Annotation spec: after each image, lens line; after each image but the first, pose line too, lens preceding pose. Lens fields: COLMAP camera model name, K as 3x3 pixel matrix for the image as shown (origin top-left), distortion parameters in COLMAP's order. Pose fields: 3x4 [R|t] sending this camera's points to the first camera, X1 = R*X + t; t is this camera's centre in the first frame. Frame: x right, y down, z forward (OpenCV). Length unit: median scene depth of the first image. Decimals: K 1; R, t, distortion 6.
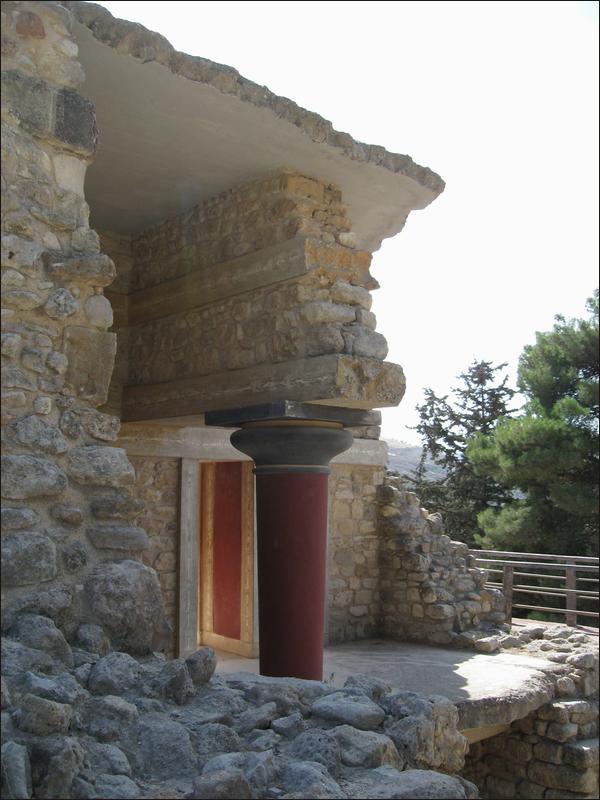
lens RADIAL K [[820.7, 0, 300.1], [0, 820.7, 406.5], [0, 0, 1]] dist [-0.103631, 0.000000]
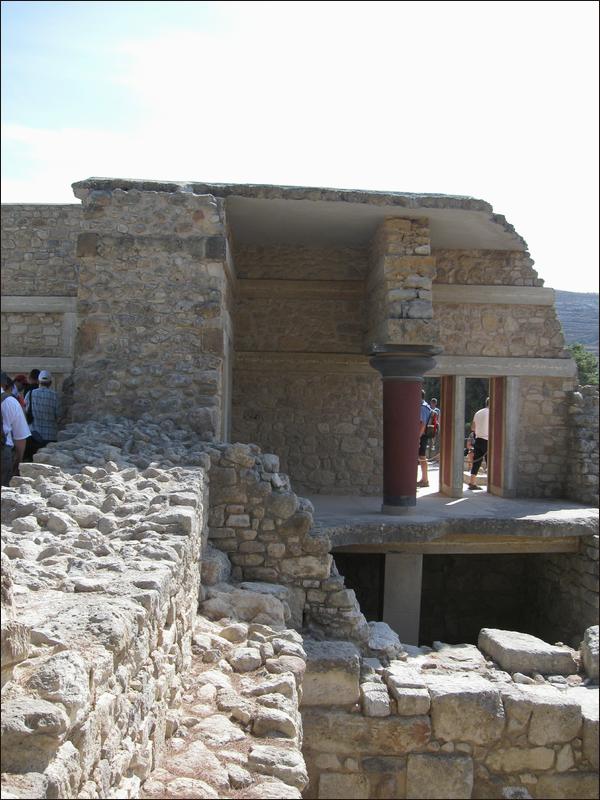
lens RADIAL K [[820.7, 0, 299.9], [0, 820.7, 396.9], [0, 0, 1]] dist [-0.103631, 0.000000]
pose [[0.773206, -0.000721, -0.634154, 0.664742], [0.055072, 0.996298, 0.066015, -0.011799], [0.631759, -0.085967, 0.770383, -0.382732]]
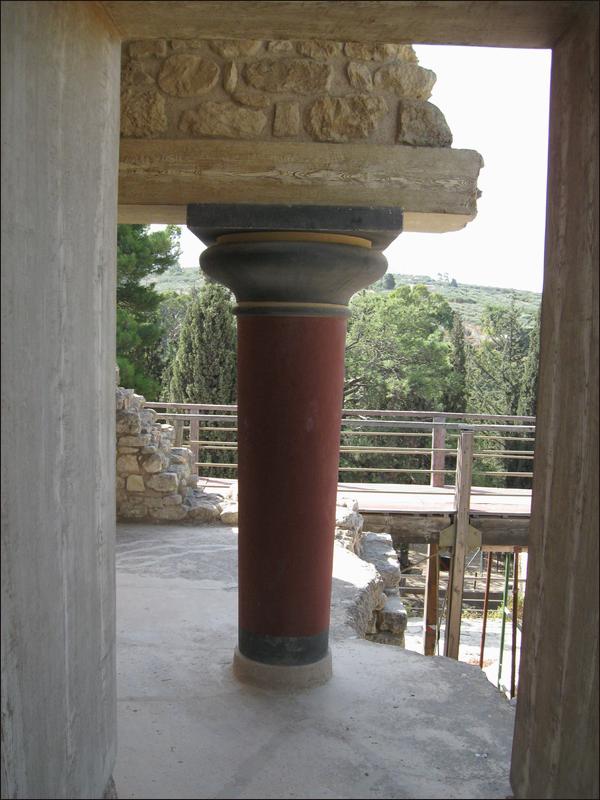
lens RADIAL K [[820.7, 0, 300.1], [0, 820.7, 402.4], [0, 0, 1]] dist [-0.103631, 0.000000]
pose [[0.669222, -0.042552, 0.741843, -0.336941], [-0.108371, 0.982095, 0.154096, 0.032534], [-0.735117, -0.183518, 0.652628, 0.373403]]
